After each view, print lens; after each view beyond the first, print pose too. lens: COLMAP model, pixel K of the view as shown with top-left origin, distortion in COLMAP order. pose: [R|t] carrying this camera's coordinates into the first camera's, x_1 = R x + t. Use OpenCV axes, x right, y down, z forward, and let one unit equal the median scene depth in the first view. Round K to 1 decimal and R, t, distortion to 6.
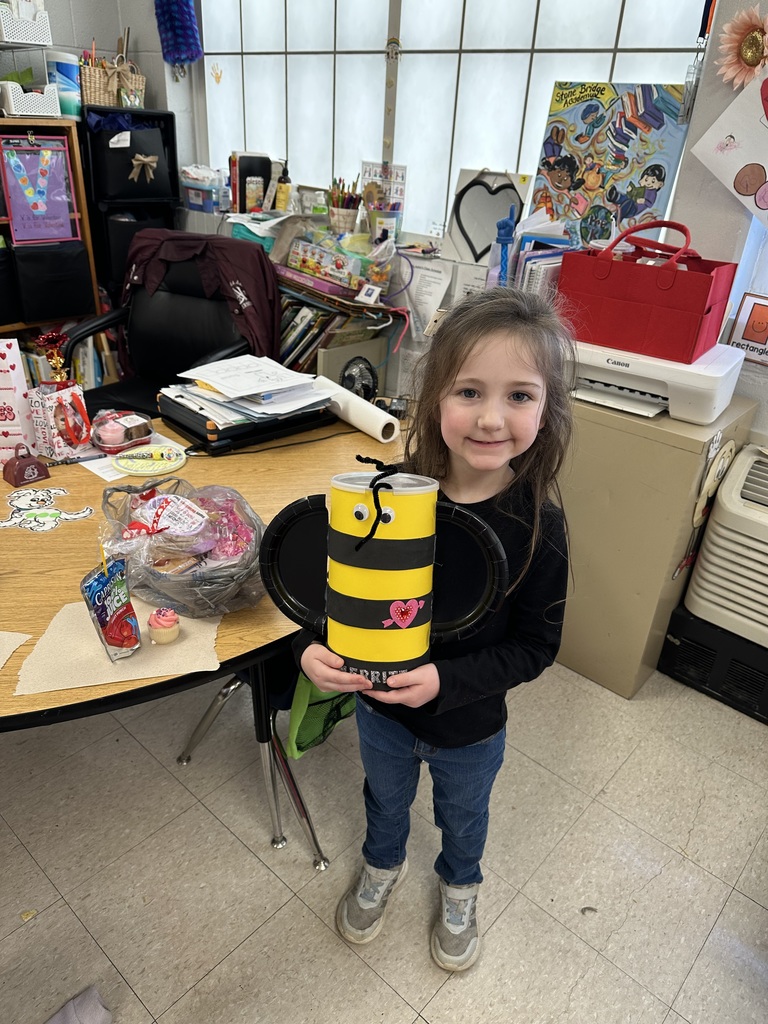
lens RADIAL K [[726.2, 0, 379.4], [0, 726.2, 516.4], [0, 0, 1]] dist [-0.001506, -0.007539]
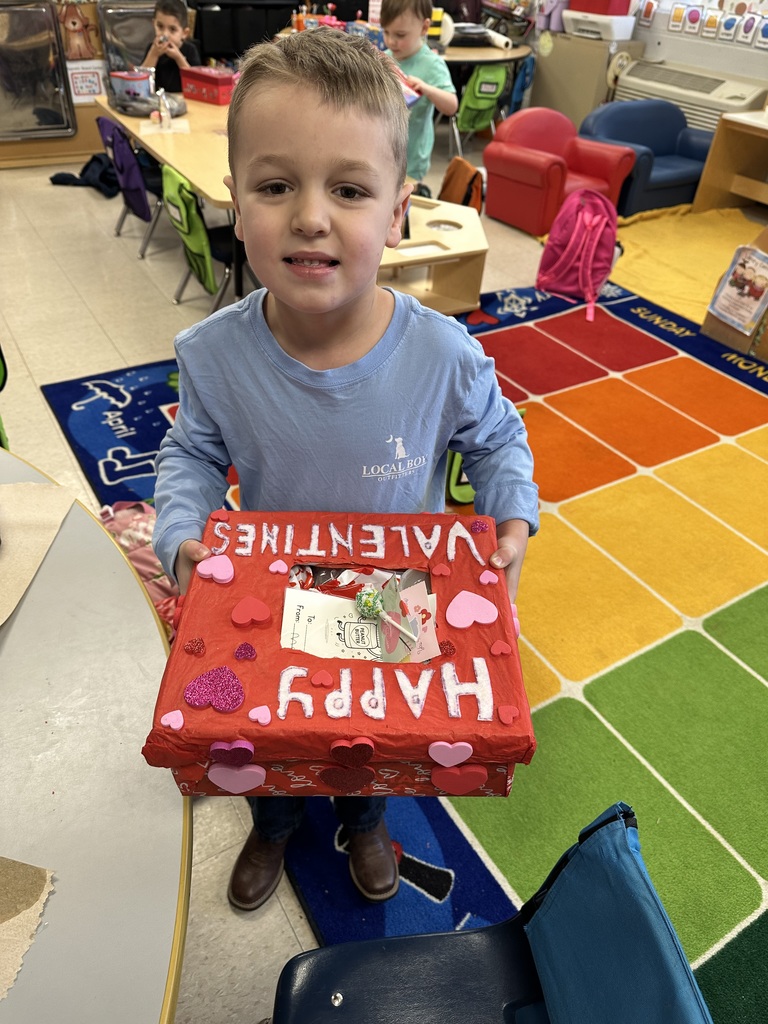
lens RADIAL K [[726.2, 0, 379.4], [0, 726.2, 516.4], [0, 0, 1]] dist [-0.001506, -0.007539]
pose [[0.957437, 0.182134, -0.223925, 0.495186], [-0.142794, 0.973076, 0.180925, 1.214731], [0.250848, -0.141249, 0.957666, -2.085329]]
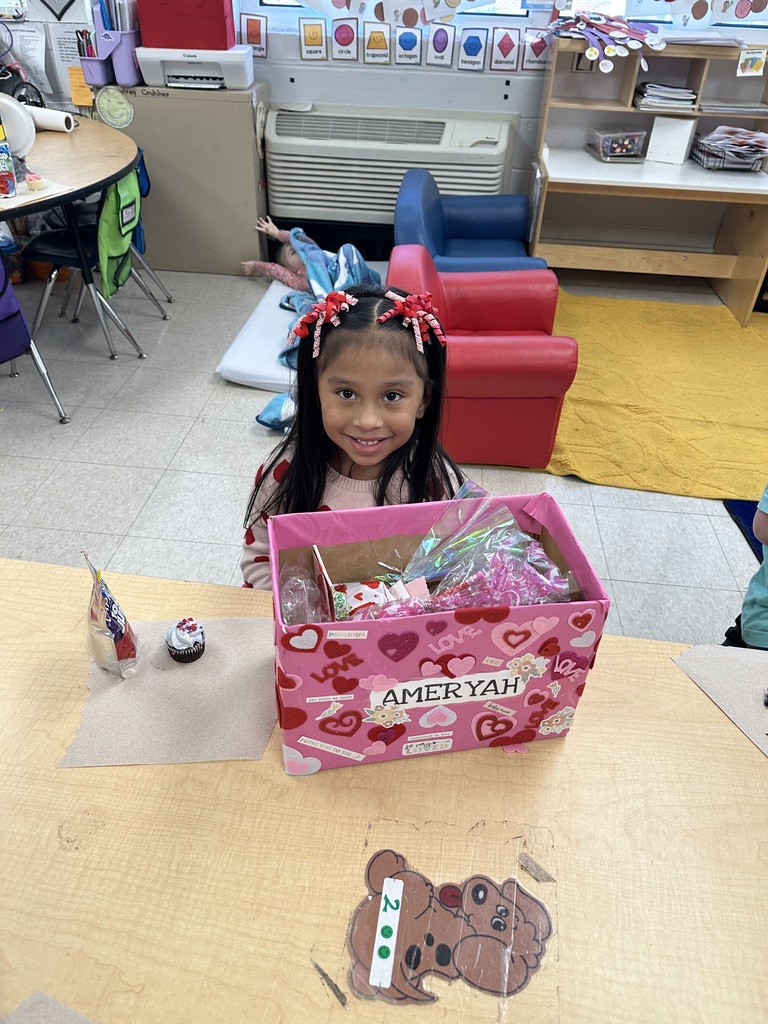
lens RADIAL K [[726.2, 0, 379.4], [0, 726.2, 516.4], [0, 0, 1]] dist [-0.001506, -0.007539]
pose [[0.803140, -0.386950, 0.453030, -0.467919], [0.296274, 0.919092, 0.259792, 0.437278], [-0.516903, -0.074428, 0.852802, -0.722849]]
